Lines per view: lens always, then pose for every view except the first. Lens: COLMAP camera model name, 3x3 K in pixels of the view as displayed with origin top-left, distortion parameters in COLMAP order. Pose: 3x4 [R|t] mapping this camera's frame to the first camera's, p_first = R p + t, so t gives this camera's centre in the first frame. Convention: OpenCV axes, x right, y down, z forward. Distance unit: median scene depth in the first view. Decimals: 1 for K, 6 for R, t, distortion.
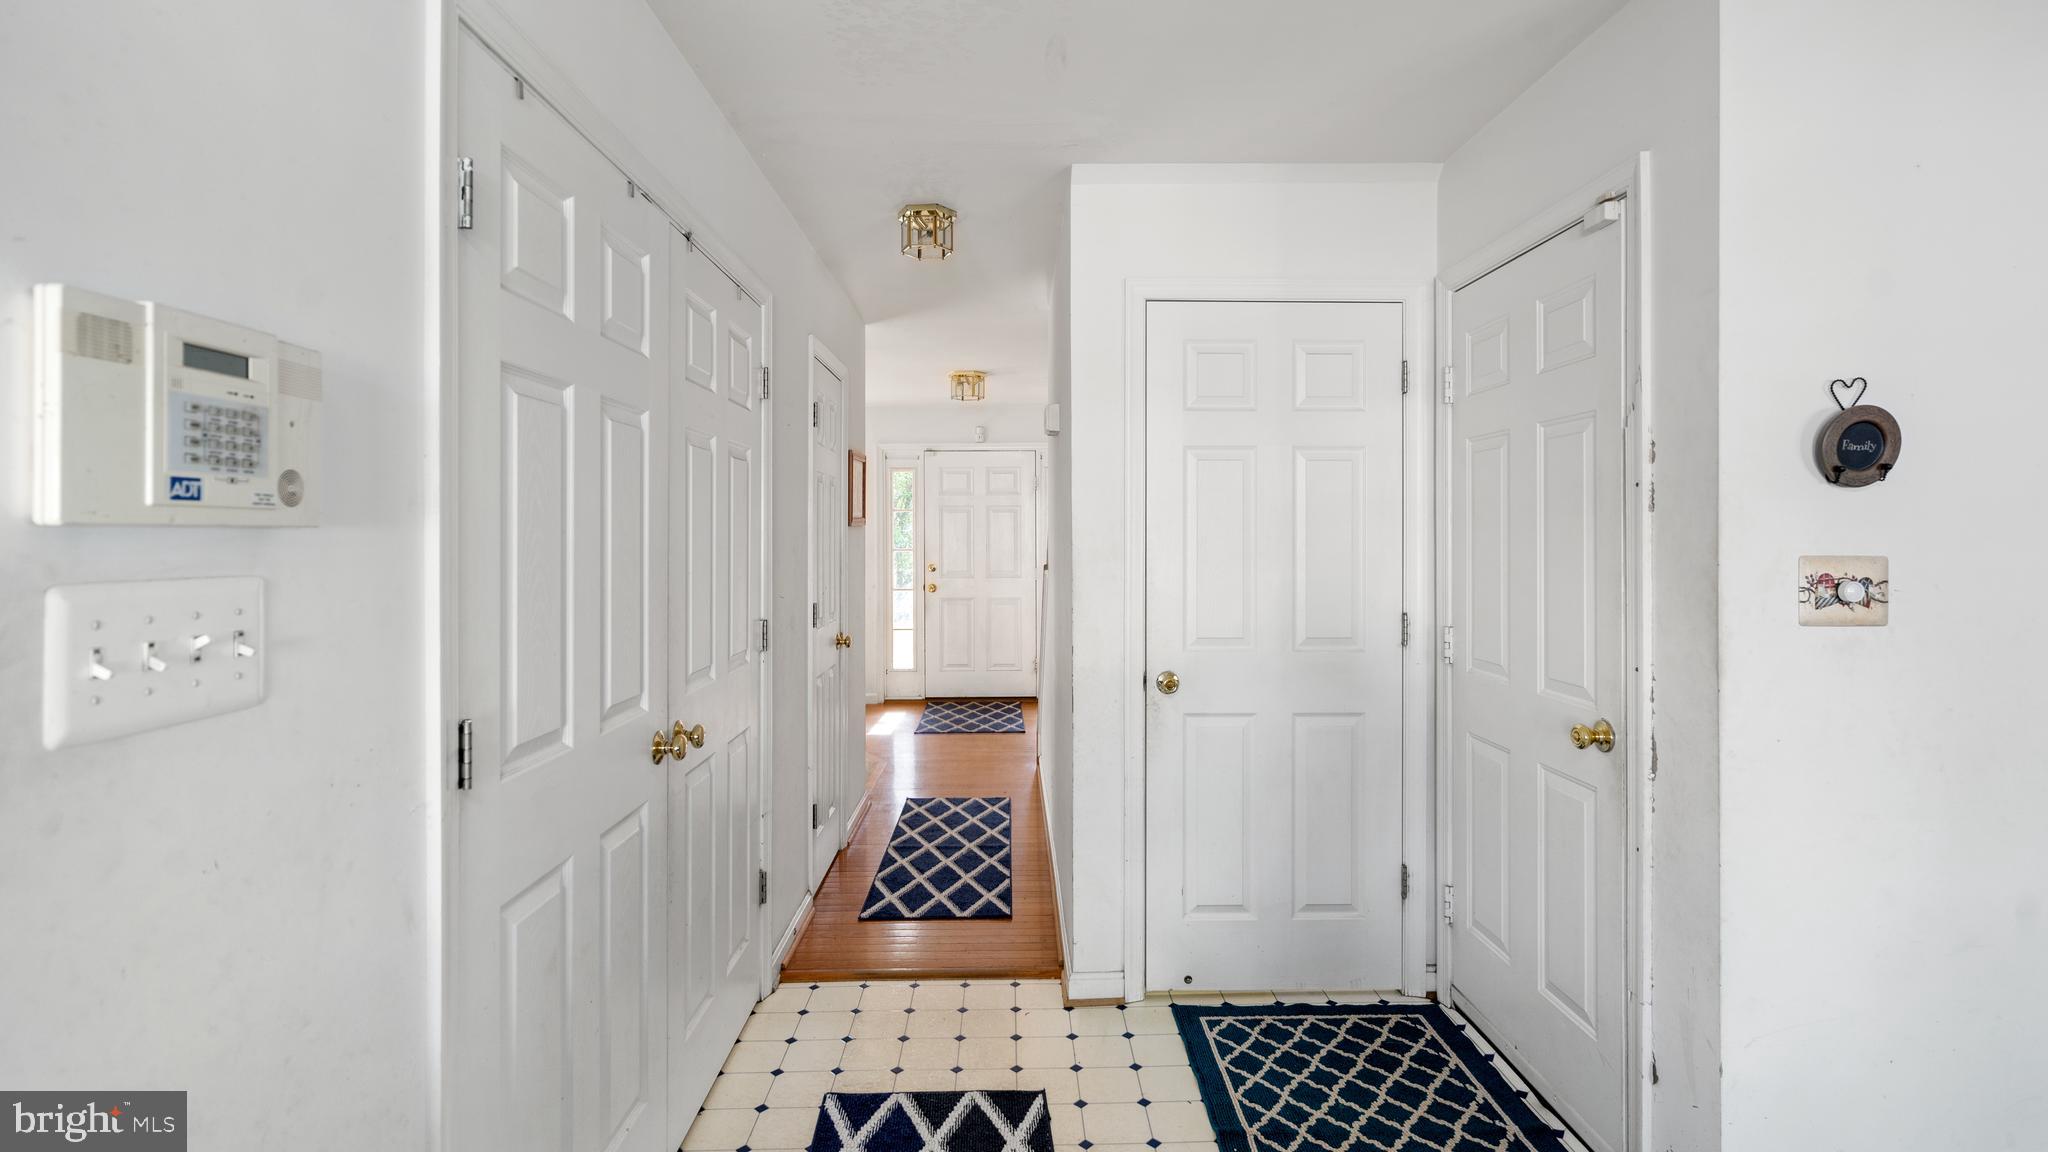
lens RADIAL K [[936.9, 0, 1020.4], [0, 936.9, 538.2], [0, 0, 1]] dist [-0.000472, 0.000065]
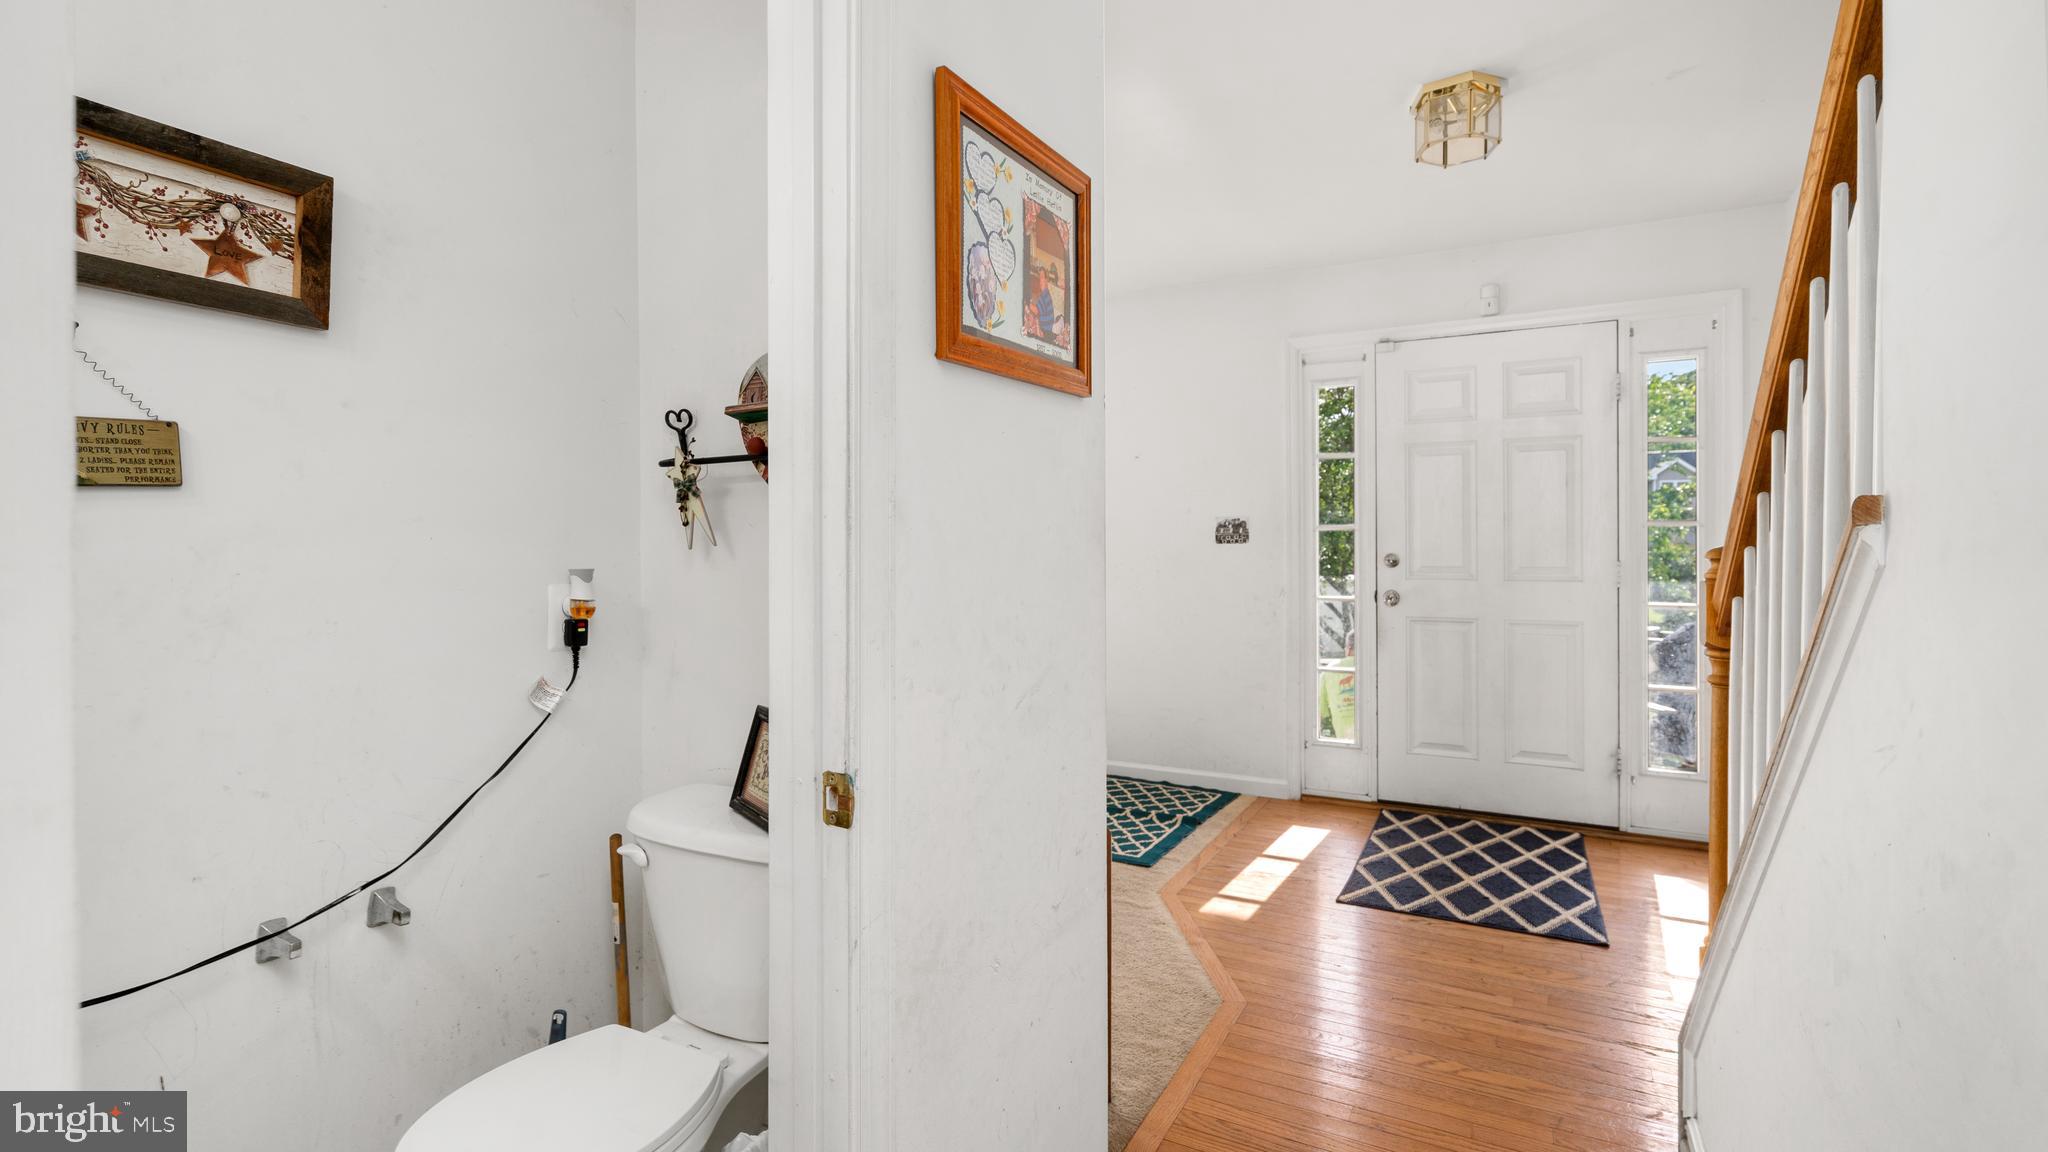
lens RADIAL K [[936.9, 0, 1020.4], [0, 936.9, 538.2], [0, 0, 1]] dist [-0.000472, 0.000065]
pose [[0.873386, -0.000698, -0.487028, -0.018106], [0.000486, 1.000000, -0.000563, 0.019258], [0.487028, 0.000255, 0.873386, 0.431707]]
